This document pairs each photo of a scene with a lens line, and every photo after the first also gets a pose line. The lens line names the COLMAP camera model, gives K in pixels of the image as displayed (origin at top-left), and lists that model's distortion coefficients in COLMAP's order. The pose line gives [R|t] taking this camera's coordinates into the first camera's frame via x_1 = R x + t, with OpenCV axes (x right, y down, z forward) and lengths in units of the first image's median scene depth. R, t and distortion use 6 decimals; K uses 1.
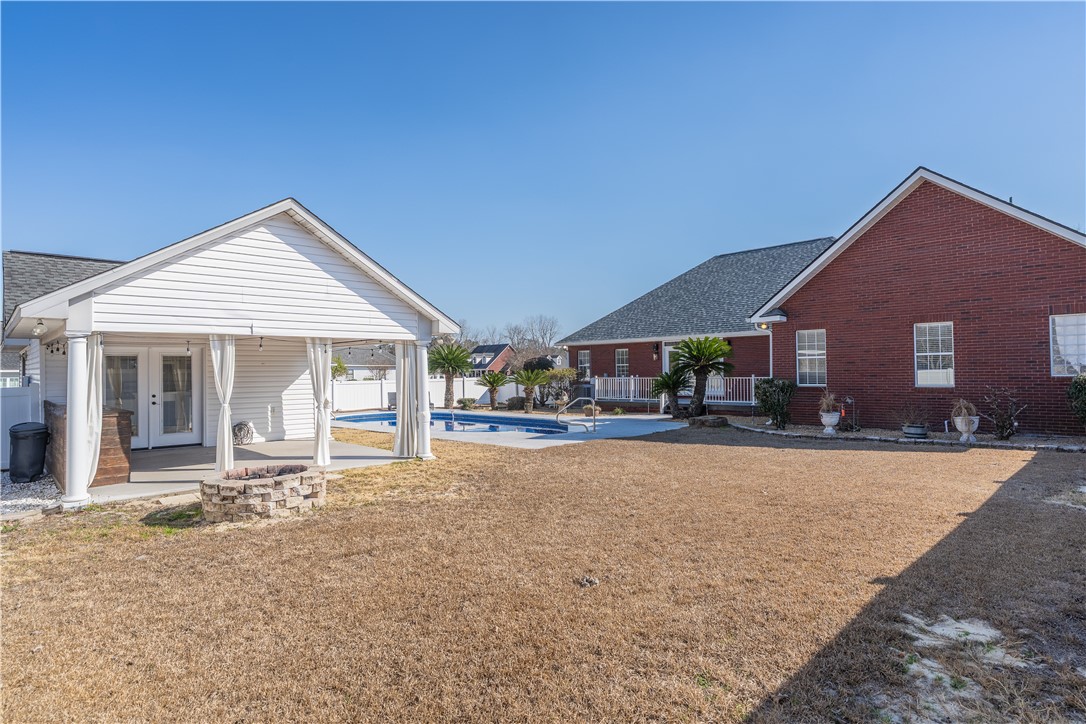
lens RADIAL K [[626.7, 0, 543.4], [0, 626.7, 362.7], [0, 0, 1]] dist [0.001377, 0.000164]
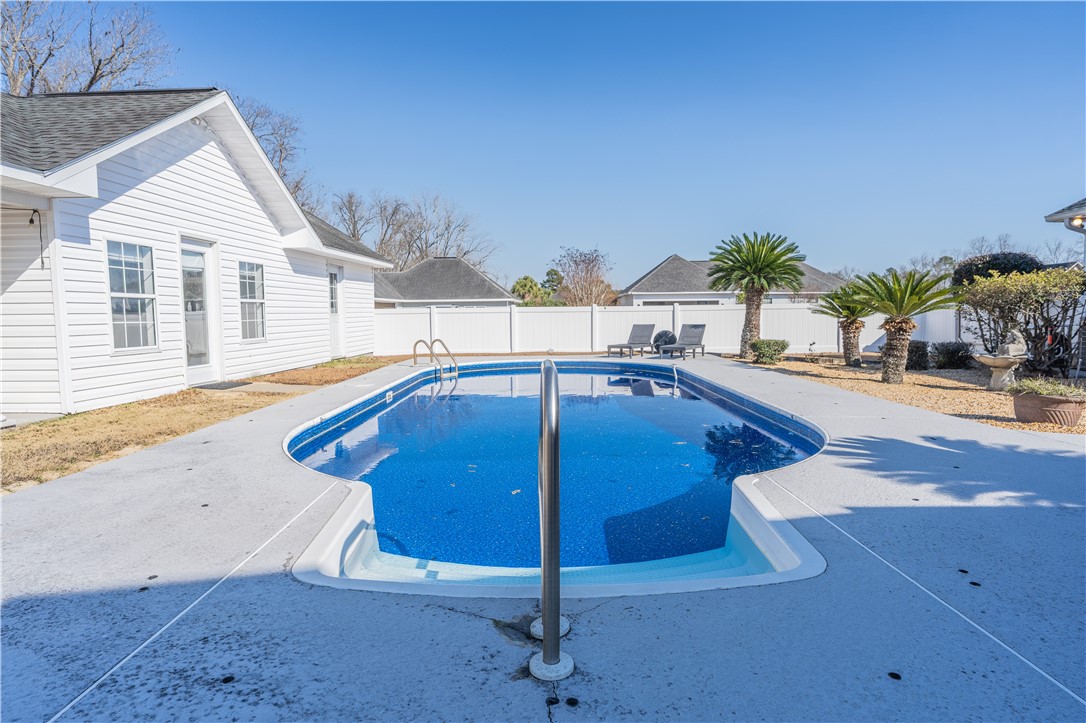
lens RADIAL K [[626.7, 0, 545.1], [0, 626.7, 361.5], [0, 0, 1]] dist [0.001377, 0.000164]
pose [[0.696631, 0.058052, -0.715077, 0.101096], [0.008987, 0.995936, 0.089609, 0.028120], [0.717373, -0.068851, 0.693279, 0.535690]]
